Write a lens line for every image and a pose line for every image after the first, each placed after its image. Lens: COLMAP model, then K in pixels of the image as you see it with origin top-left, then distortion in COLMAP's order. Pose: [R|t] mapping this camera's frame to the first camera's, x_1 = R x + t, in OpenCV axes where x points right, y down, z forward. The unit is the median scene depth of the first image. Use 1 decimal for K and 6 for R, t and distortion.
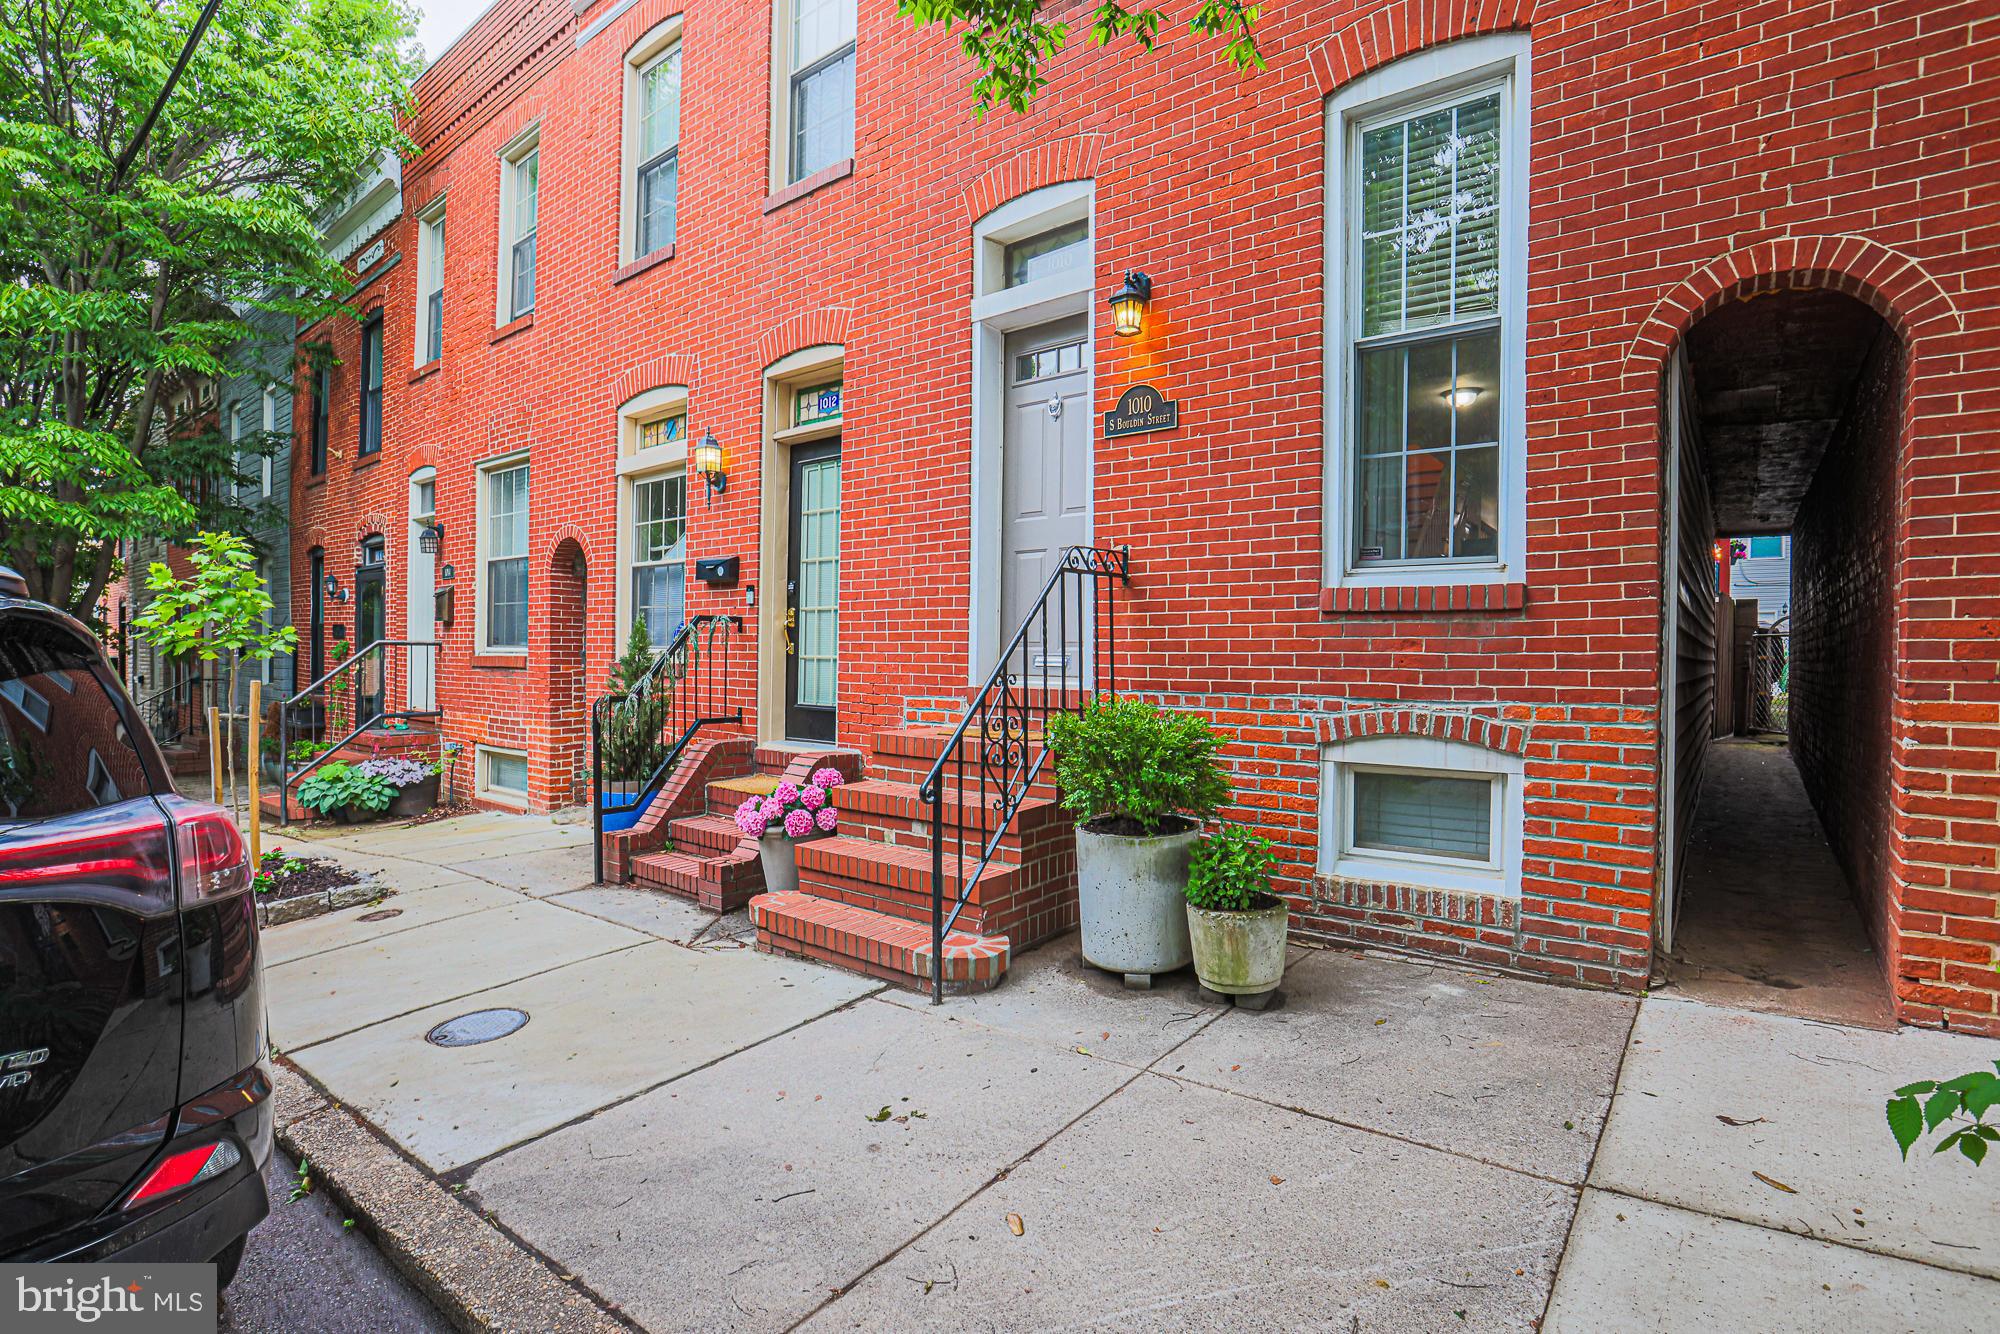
lens RADIAL K [[919.7, 0, 989.2], [0, 919.7, 655.6], [0, 0, 1]] dist [-0.053622, 0.020775]
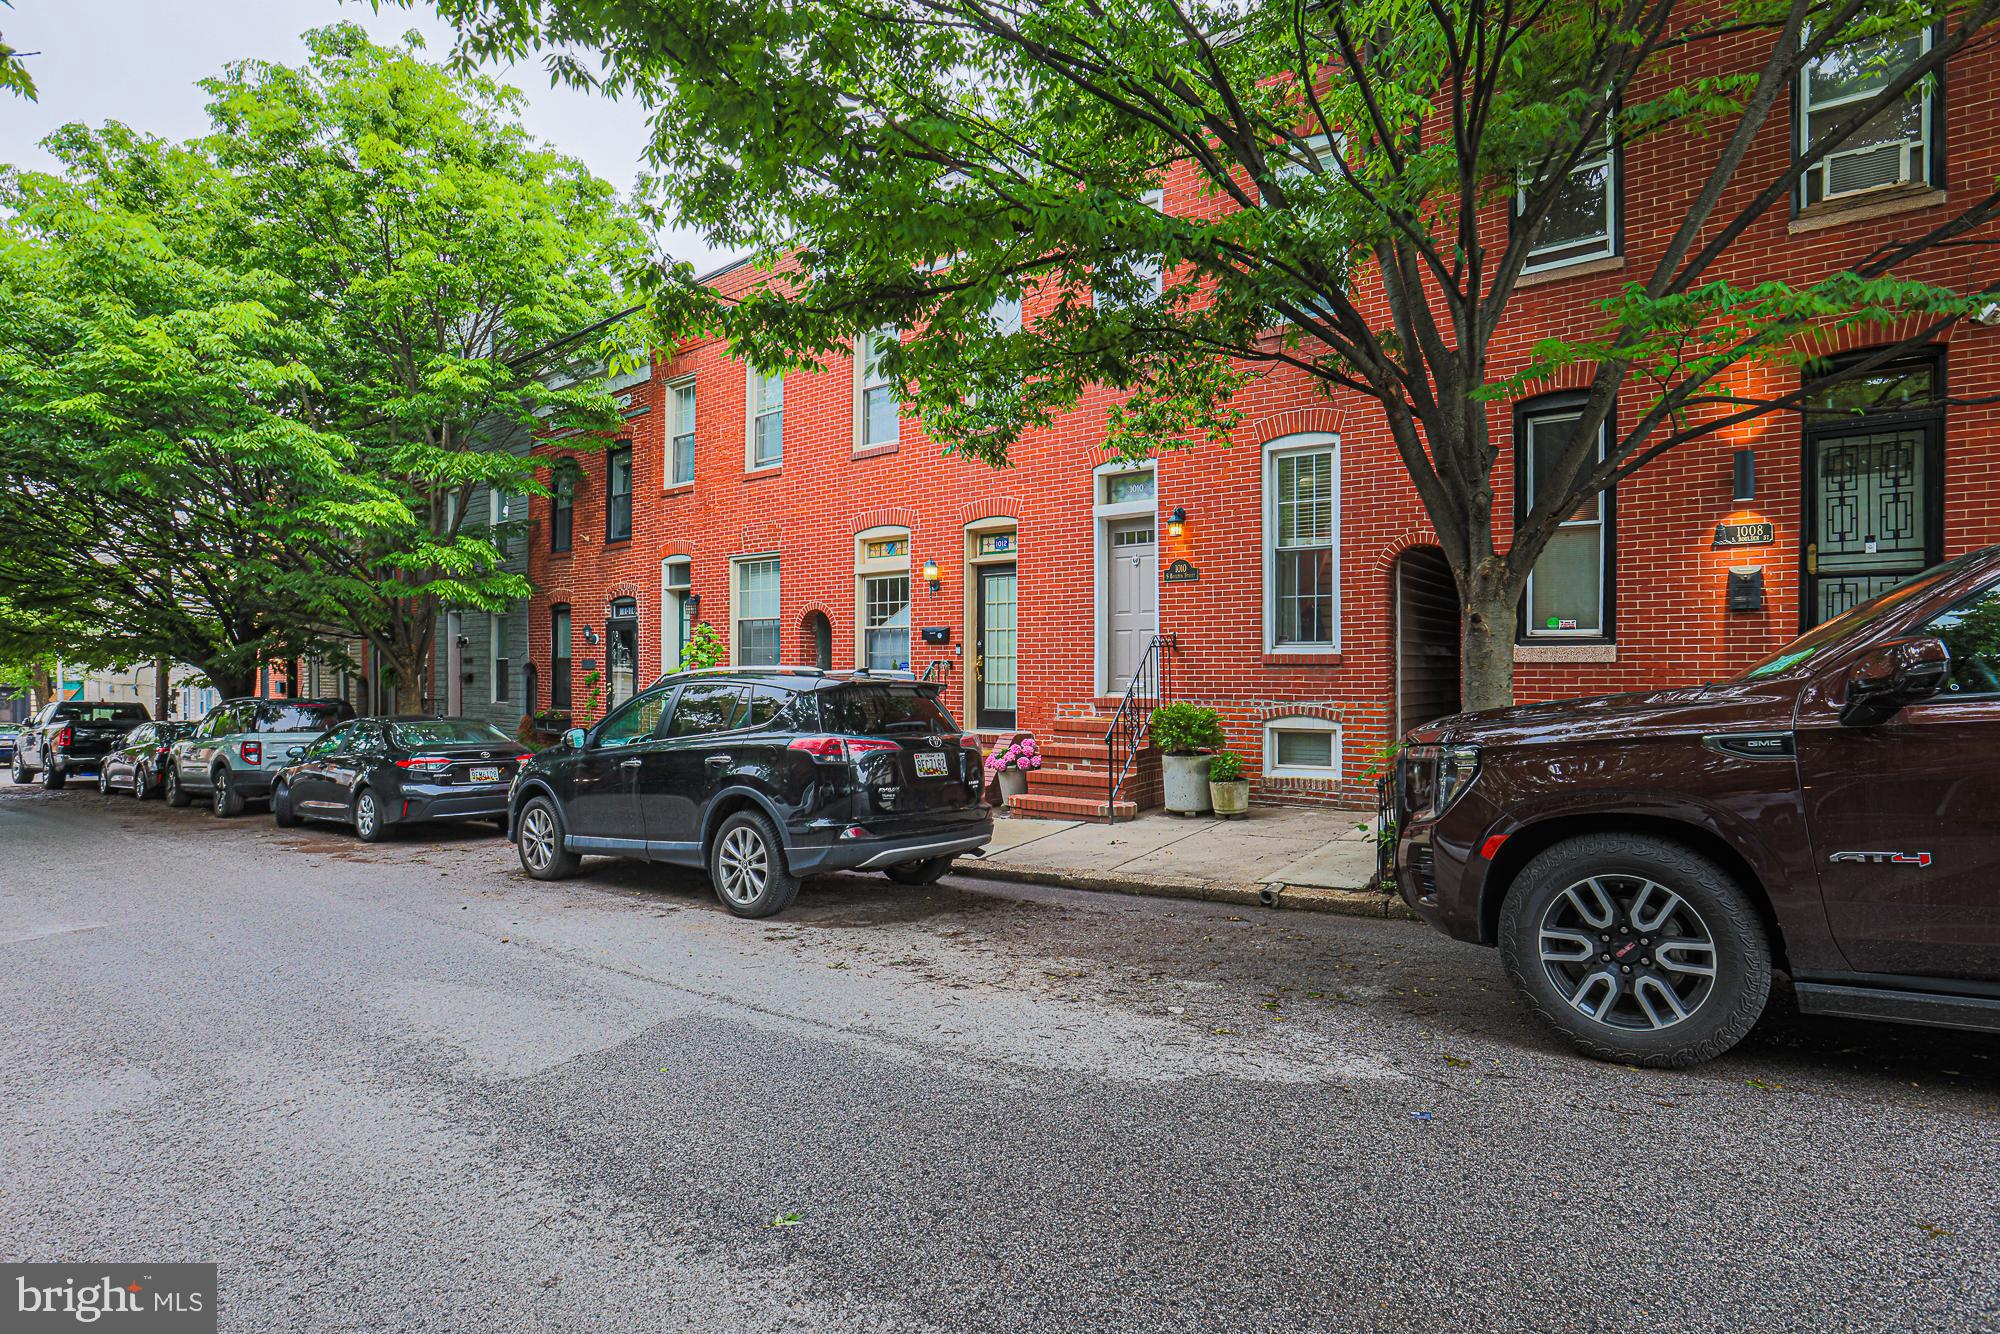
lens RADIAL K [[919.7, 0, 989.2], [0, 919.7, 655.6], [0, 0, 1]] dist [-0.053622, 0.020775]
pose [[0.999712, -0.012966, 0.020202, -0.342524], [0.013193, 0.999851, -0.011131, -0.046434], [-0.020055, 0.011394, 0.999734, -1.188991]]
